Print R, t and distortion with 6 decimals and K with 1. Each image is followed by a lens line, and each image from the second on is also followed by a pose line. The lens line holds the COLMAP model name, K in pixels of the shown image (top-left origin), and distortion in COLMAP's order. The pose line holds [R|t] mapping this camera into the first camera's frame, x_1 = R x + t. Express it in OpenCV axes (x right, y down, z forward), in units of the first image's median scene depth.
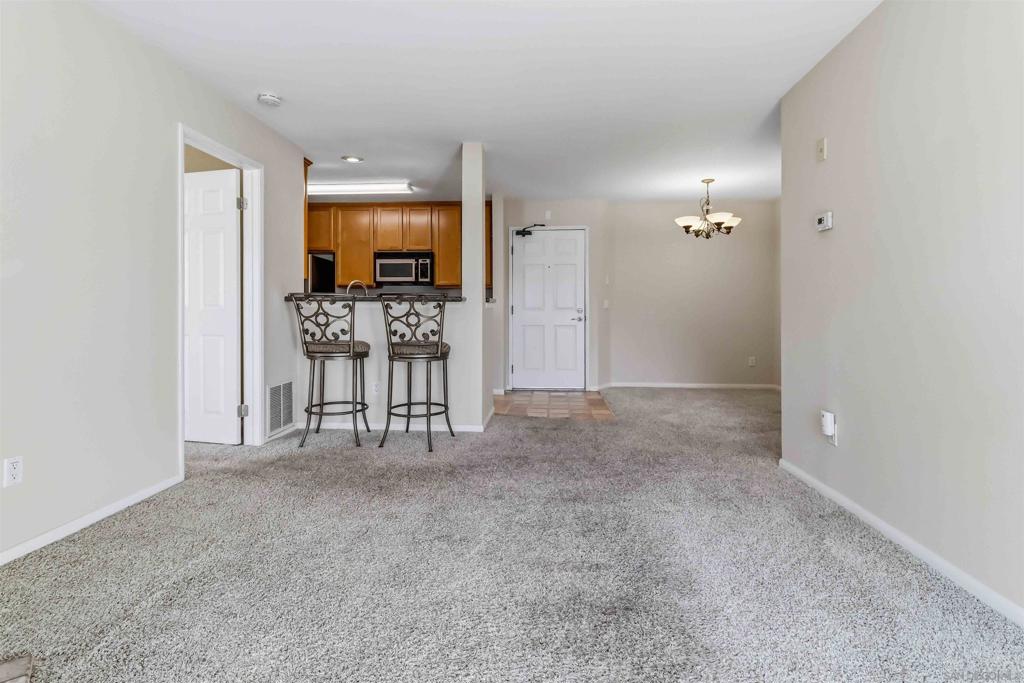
lens RADIAL K [[502.0, 0, 518.4], [0, 502.0, 313.4], [0, 0, 1]] dist [0.021457, -0.015026]
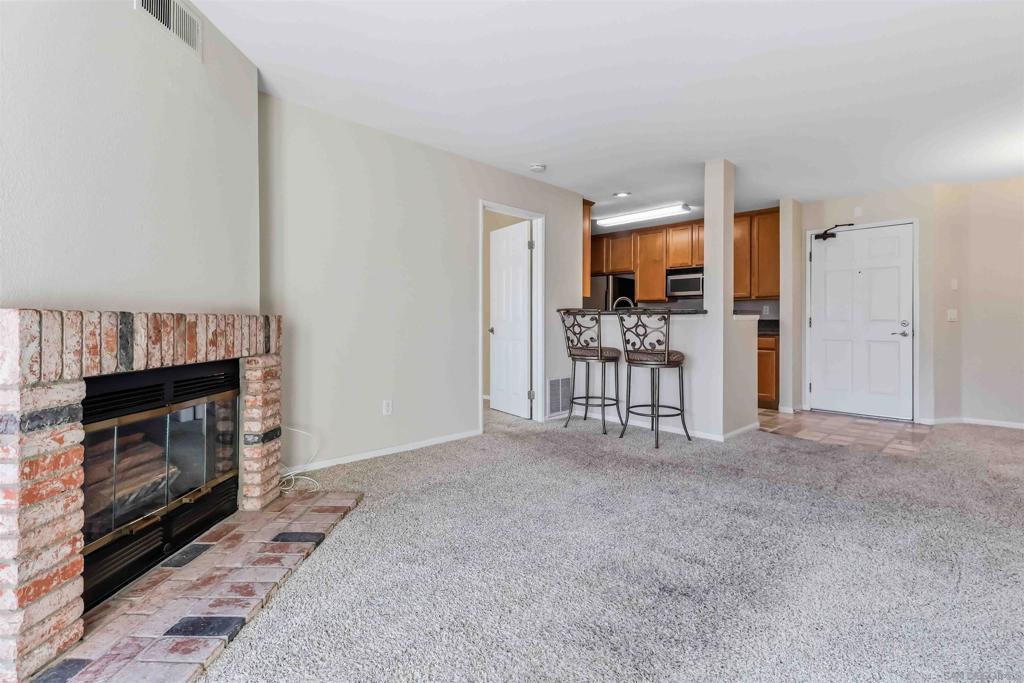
lens RADIAL K [[484.0, 0, 516.2], [0, 484.0, 324.1], [0, 0, 1]] dist [0.018416, -0.013178]
pose [[0.747335, 0.003891, -0.664436, 0.295423], [-0.006118, 0.999981, -0.001026, 0.000937], [0.664420, 0.004832, 0.747344, -0.016100]]
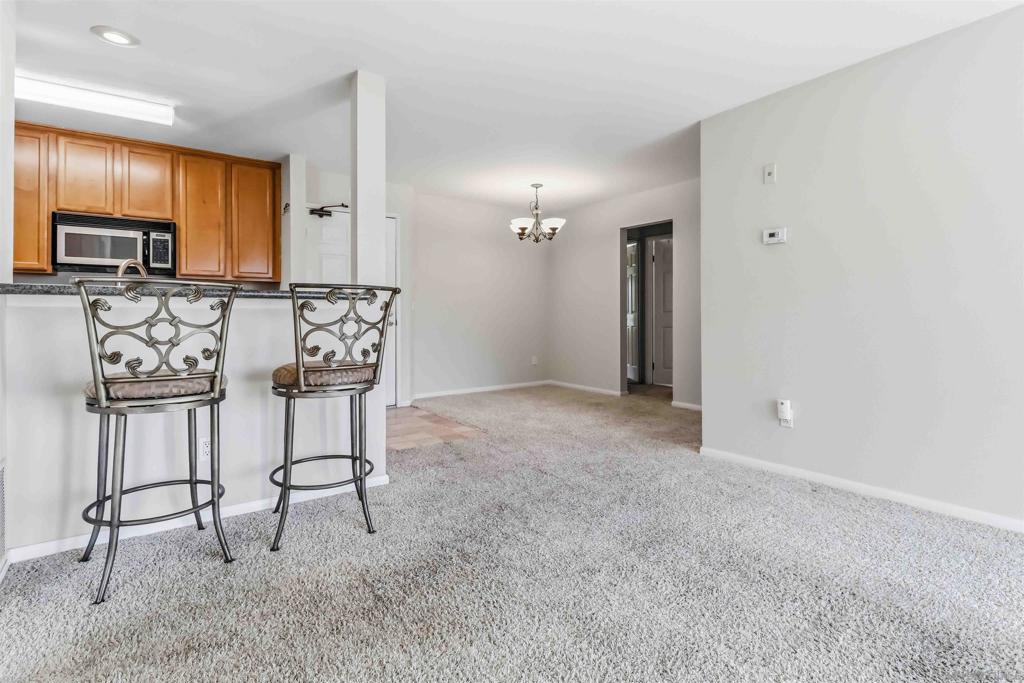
lens RADIAL K [[489.1, 0, 516.6], [0, 489.1, 319.9], [0, 0, 1]] dist [0.018499, -0.013390]
pose [[0.763371, -0.010830, 0.645870, -0.419611], [0.004749, 0.999927, 0.011153, -0.003414], [-0.645943, -0.005447, 0.763366, 0.382147]]
